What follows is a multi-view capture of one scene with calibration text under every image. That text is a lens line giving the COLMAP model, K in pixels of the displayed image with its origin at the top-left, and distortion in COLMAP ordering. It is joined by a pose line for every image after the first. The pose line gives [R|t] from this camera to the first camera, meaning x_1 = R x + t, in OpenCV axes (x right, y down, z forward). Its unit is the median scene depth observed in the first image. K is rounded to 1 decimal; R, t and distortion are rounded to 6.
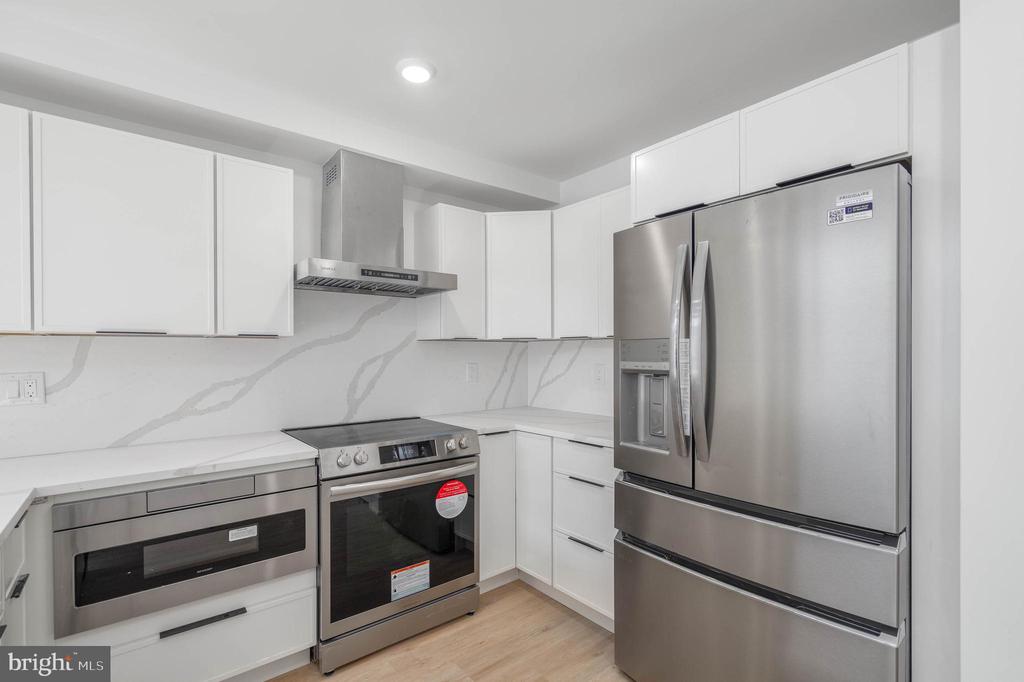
lens RADIAL K [[472.1, 0, 514.4], [0, 472.1, 355.9], [0, 0, 1]] dist [-0.000791, -0.000153]
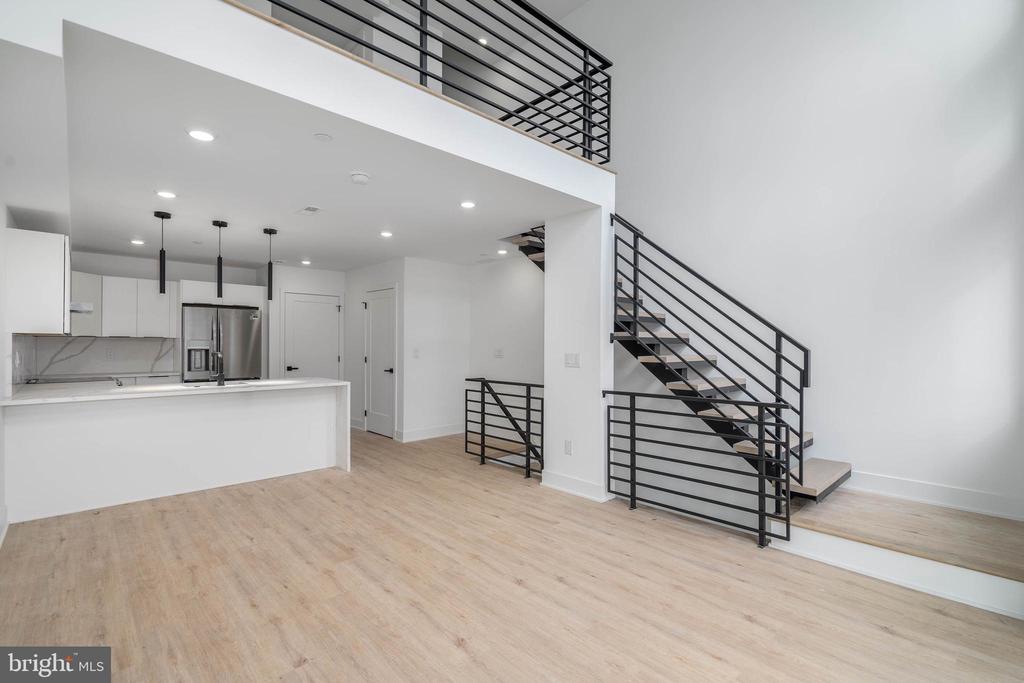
lens RADIAL K [[467.8, 0, 513.1], [0, 467.8, 342.6], [0, 0, 1]] dist [-0.002750, 0.000237]
pose [[-0.065064, 0.009101, 0.997840, -2.696297], [0.002635, 0.999956, -0.008948, 0.016810], [-0.997878, 0.002047, -0.065086, -0.892471]]
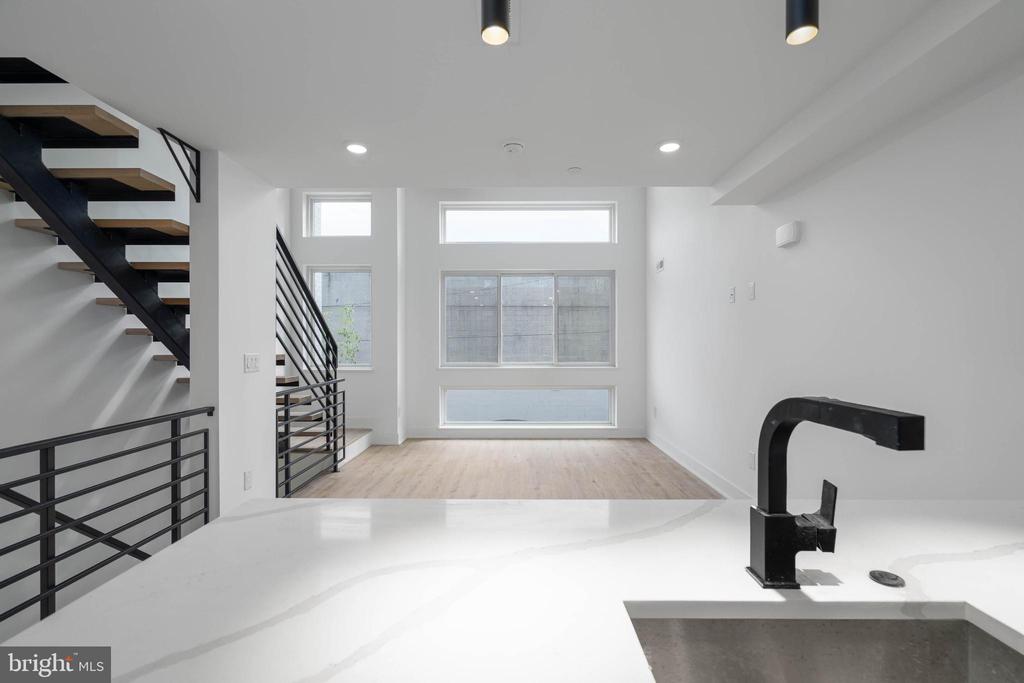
lens RADIAL K [[467.8, 0, 513.1], [0, 467.8, 342.6], [0, 0, 1]] dist [-0.002750, 0.000237]
pose [[-0.641627, 0.004838, -0.767001, -0.248614], [0.001698, 0.999987, 0.004887, -0.000370], [0.767015, 0.001833, -0.641627, 0.294983]]
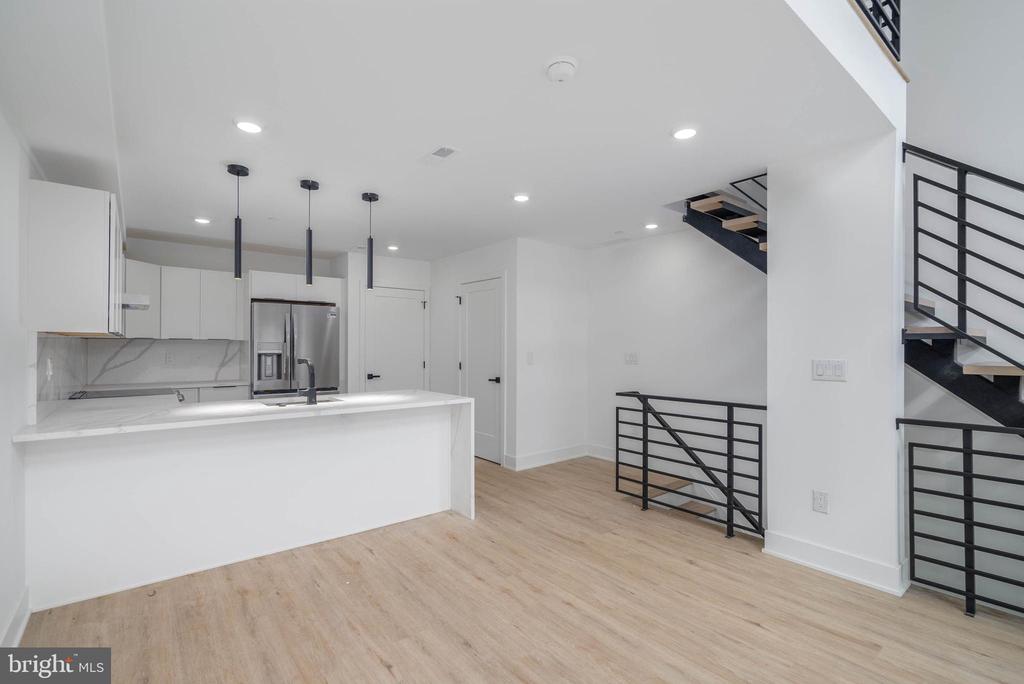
lens RADIAL K [[471.1, 0, 512.0], [0, 471.1, 342.0], [0, 0, 1]] dist [-0.002147, 0.000279]
pose [[0.016618, 0.016031, 0.999733, -2.098534], [0.005186, 0.999857, -0.016119, 0.012270], [-0.999848, 0.005453, 0.016532, -0.435350]]
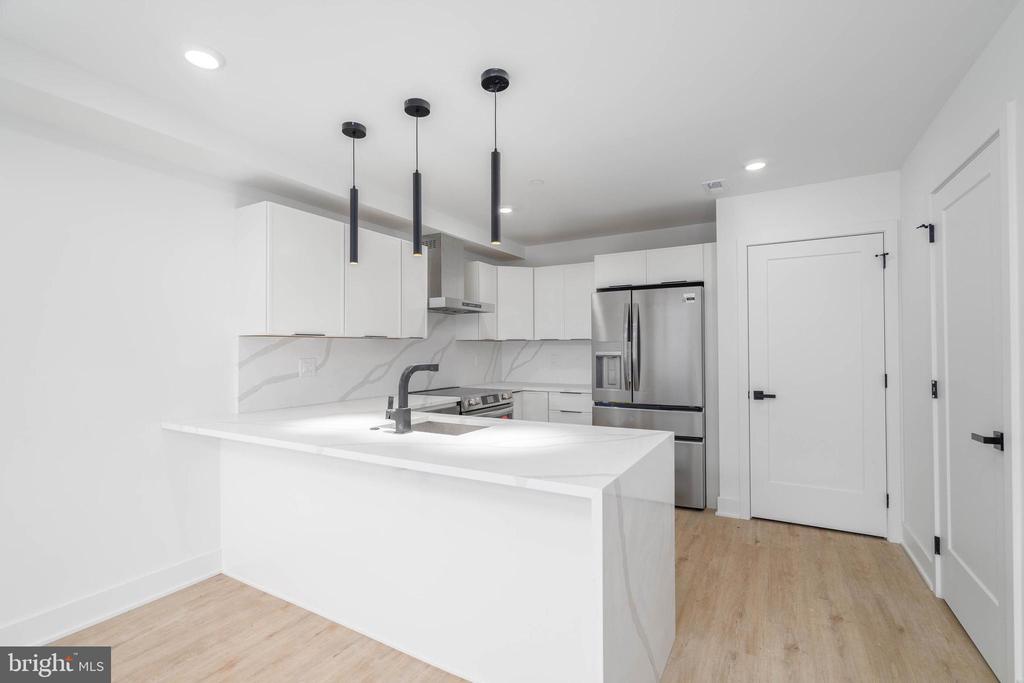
lens RADIAL K [[467.8, 0, 513.1], [0, 467.8, 342.6], [0, 0, 1]] dist [-0.002750, 0.000237]
pose [[0.936000, 0.004621, 0.351969, -0.775057], [0.003014, 0.999772, -0.021140, 0.012801], [-0.351986, 0.020848, 0.935773, -0.778221]]
